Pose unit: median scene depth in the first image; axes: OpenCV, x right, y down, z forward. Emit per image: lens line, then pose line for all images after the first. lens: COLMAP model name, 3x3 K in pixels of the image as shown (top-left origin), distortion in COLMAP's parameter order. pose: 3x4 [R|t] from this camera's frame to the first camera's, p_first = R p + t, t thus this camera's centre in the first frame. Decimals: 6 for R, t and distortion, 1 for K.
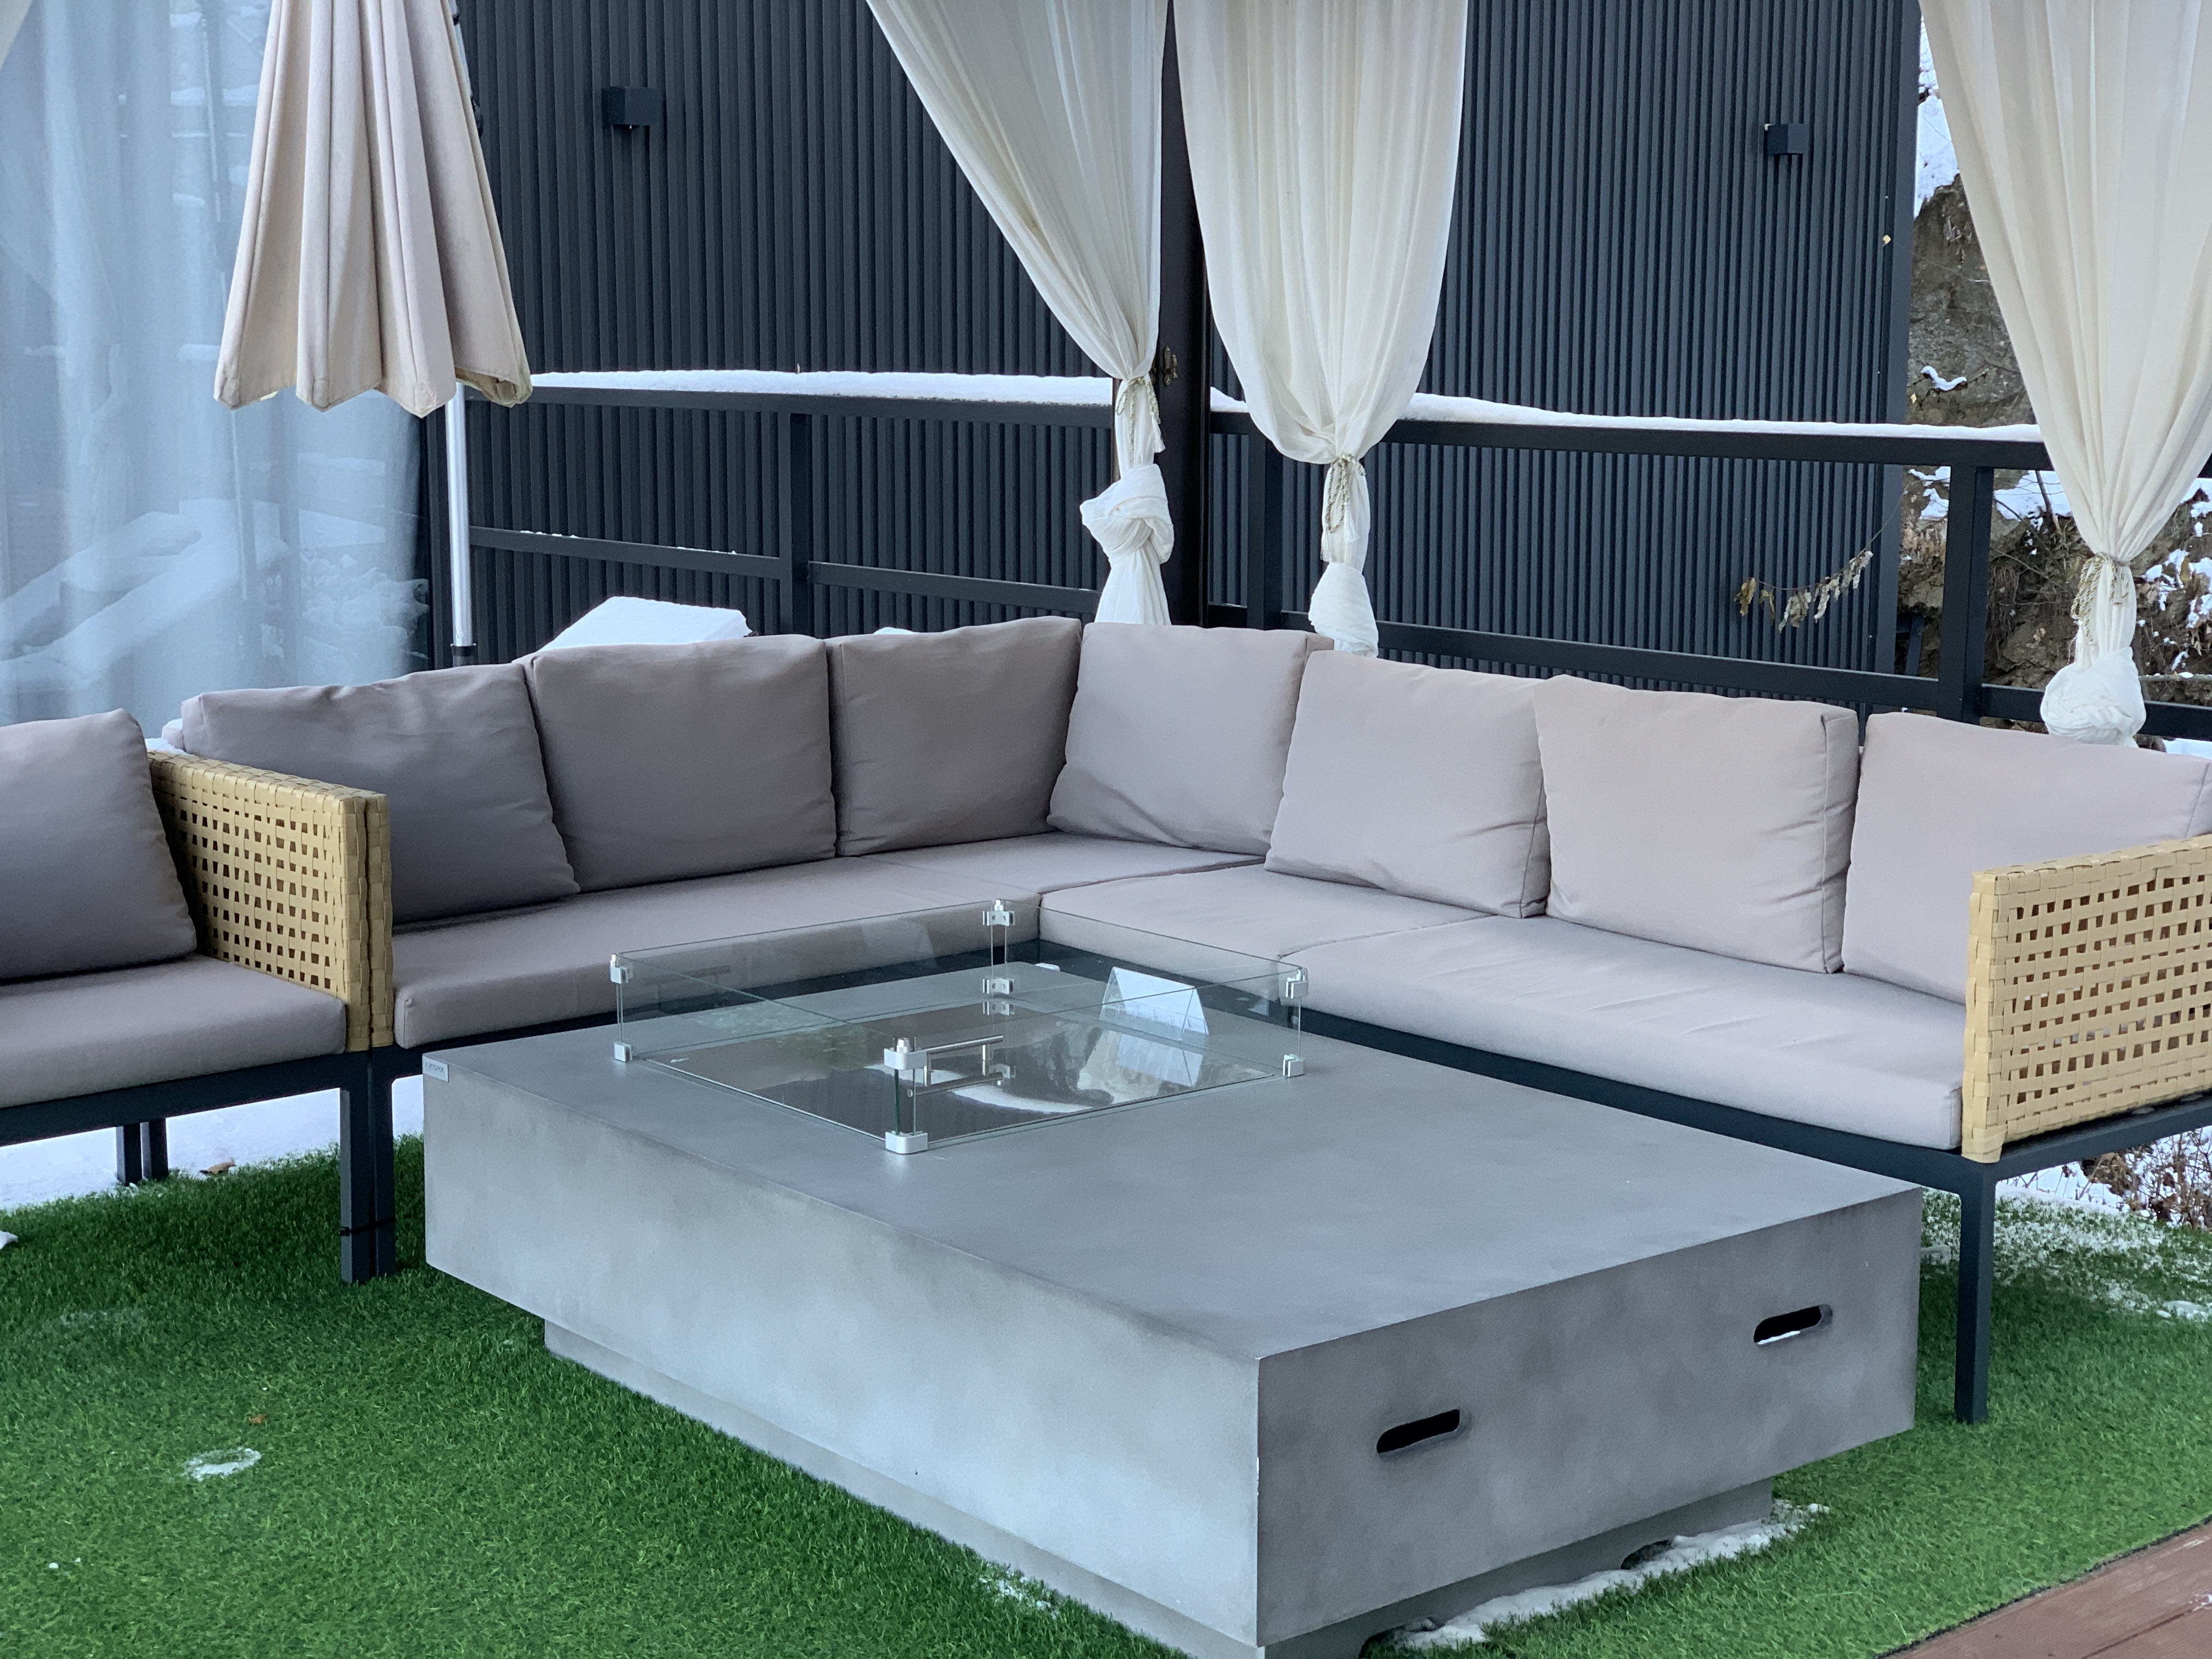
lens RADIAL K [[3326.8, 0, 1104.6], [0, 3326.8, 824.0], [0, 0, 1]] dist [0.117620, 0.000000]
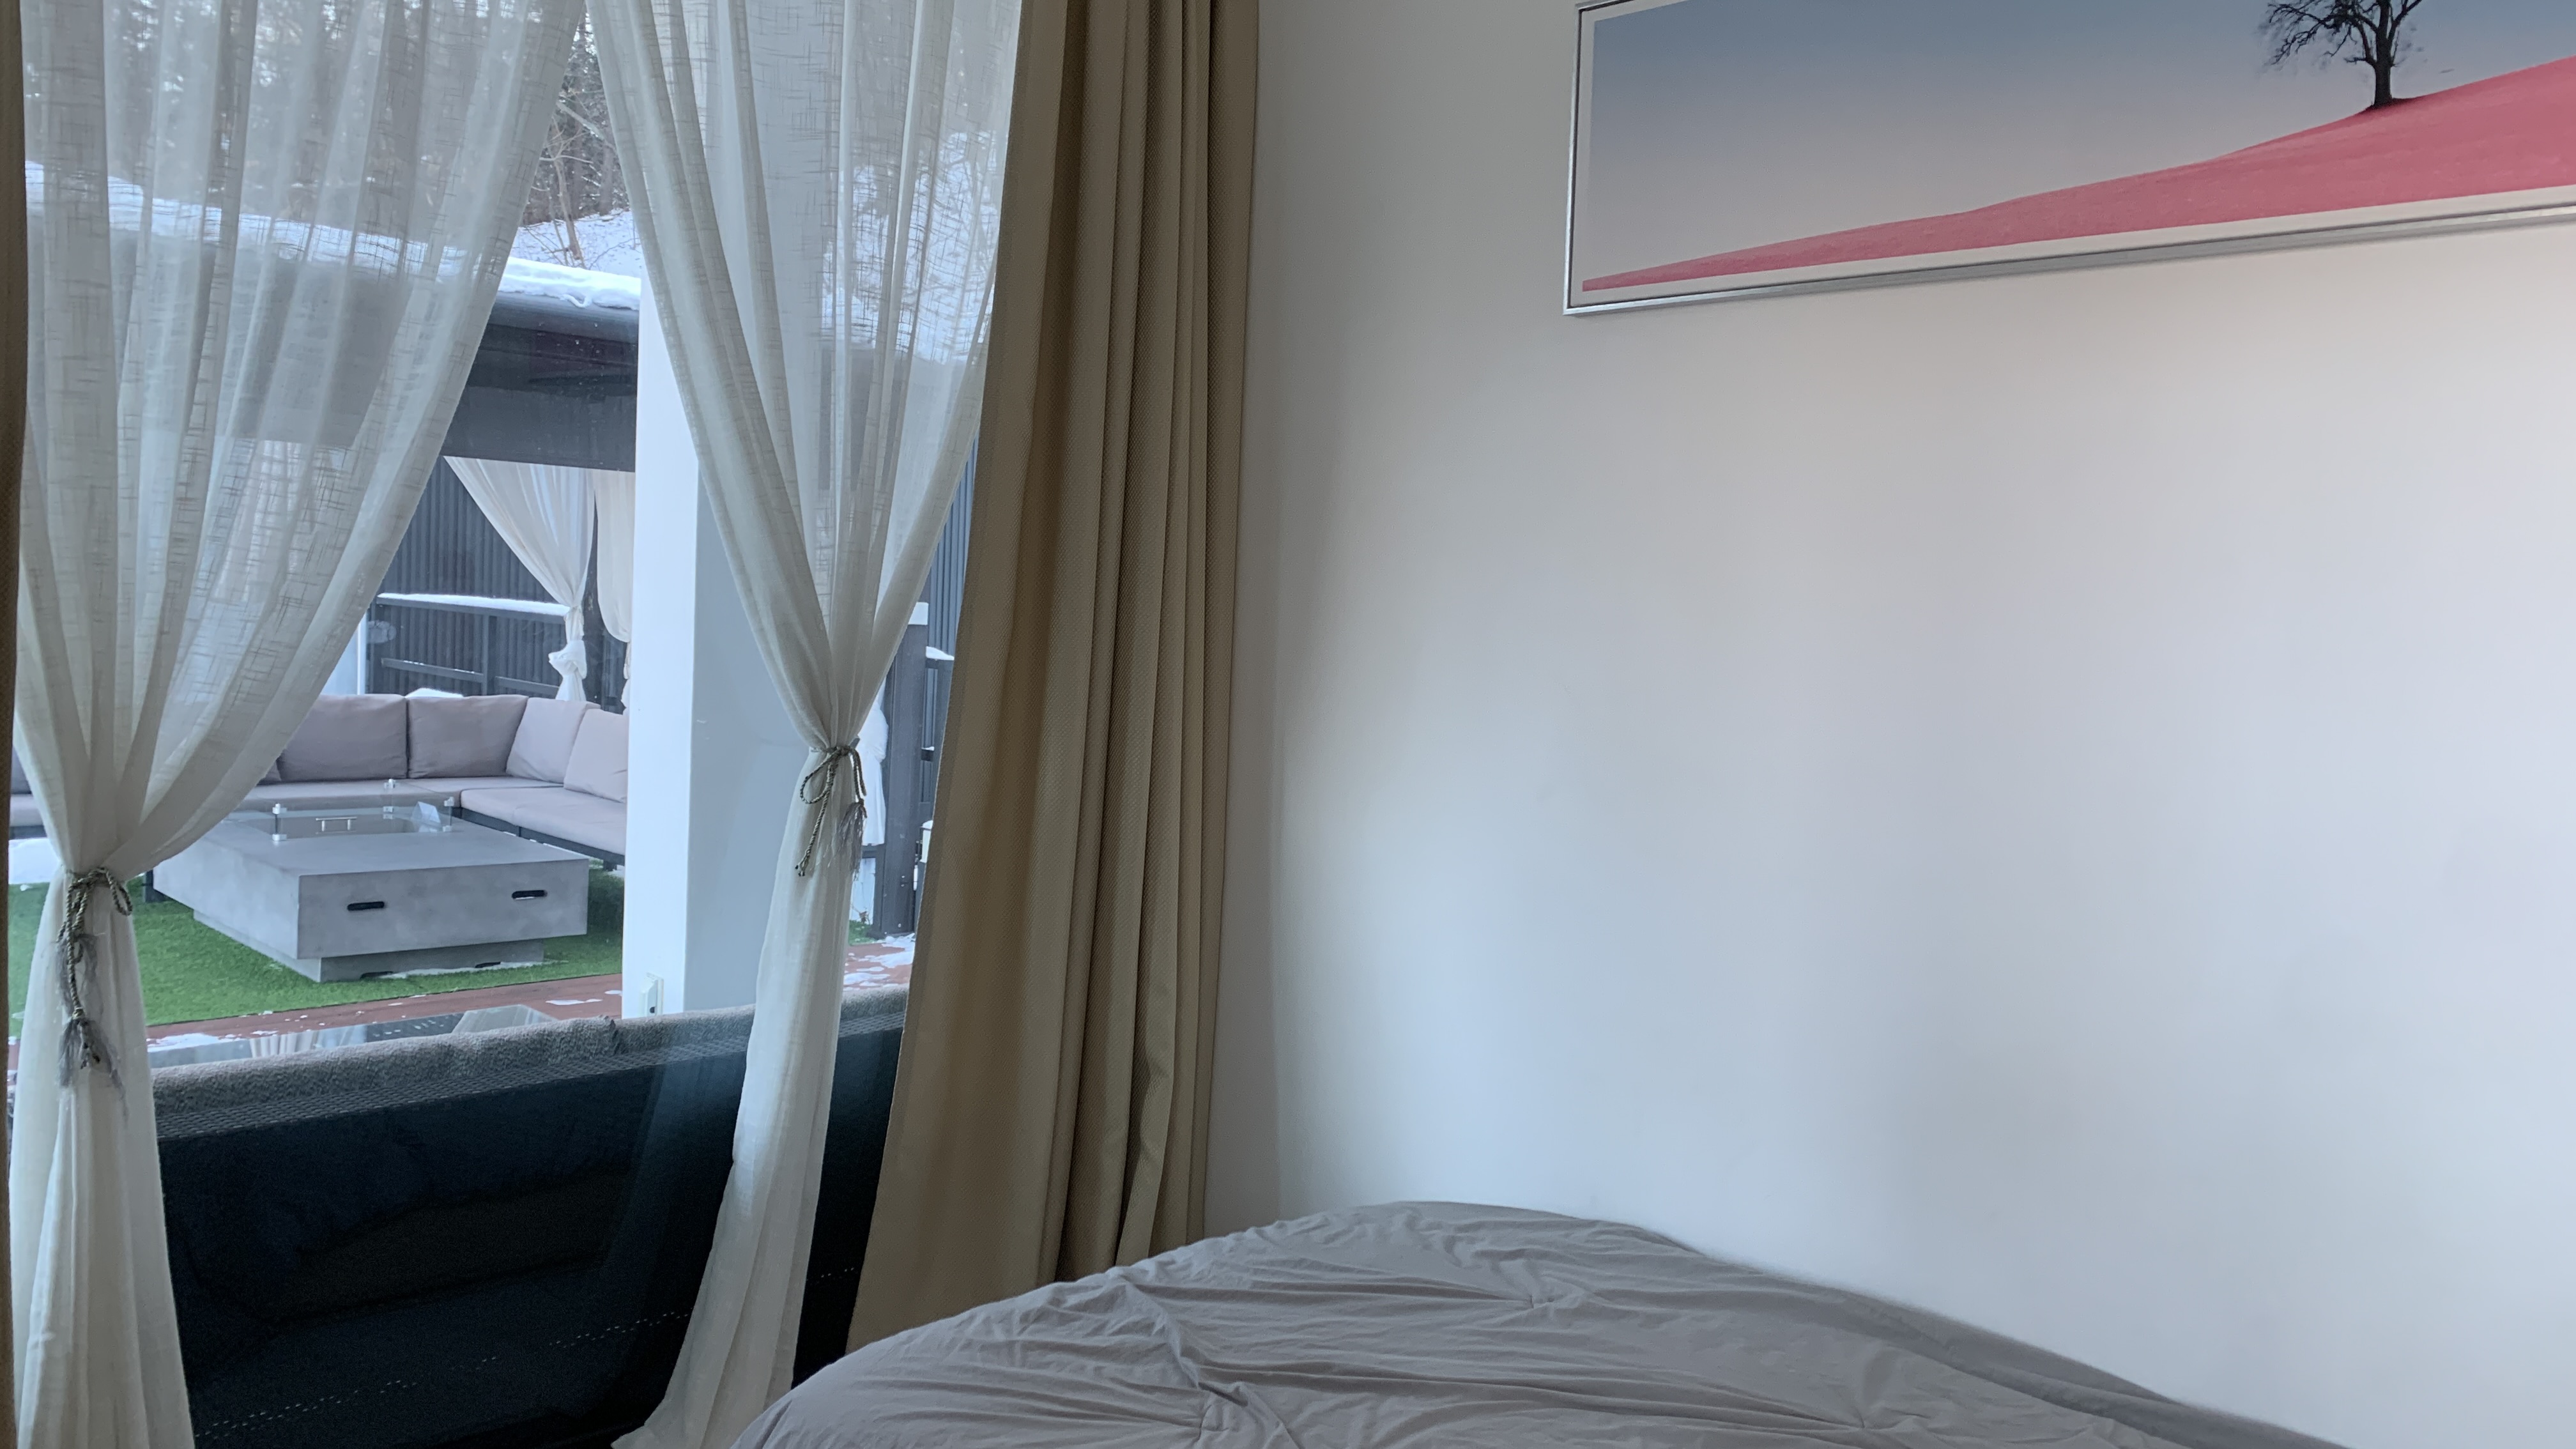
lens RADIAL K [[1952.2, 0, 1290.2], [0, 1952.2, 725.9], [0, 0, 1]] dist [0.044397, -0.076914]
pose [[0.994461, 0.050547, 0.092150, 0.473239], [-0.042396, 0.995186, -0.088359, 0.076749], [-0.096172, 0.083963, 0.991817, -0.617852]]
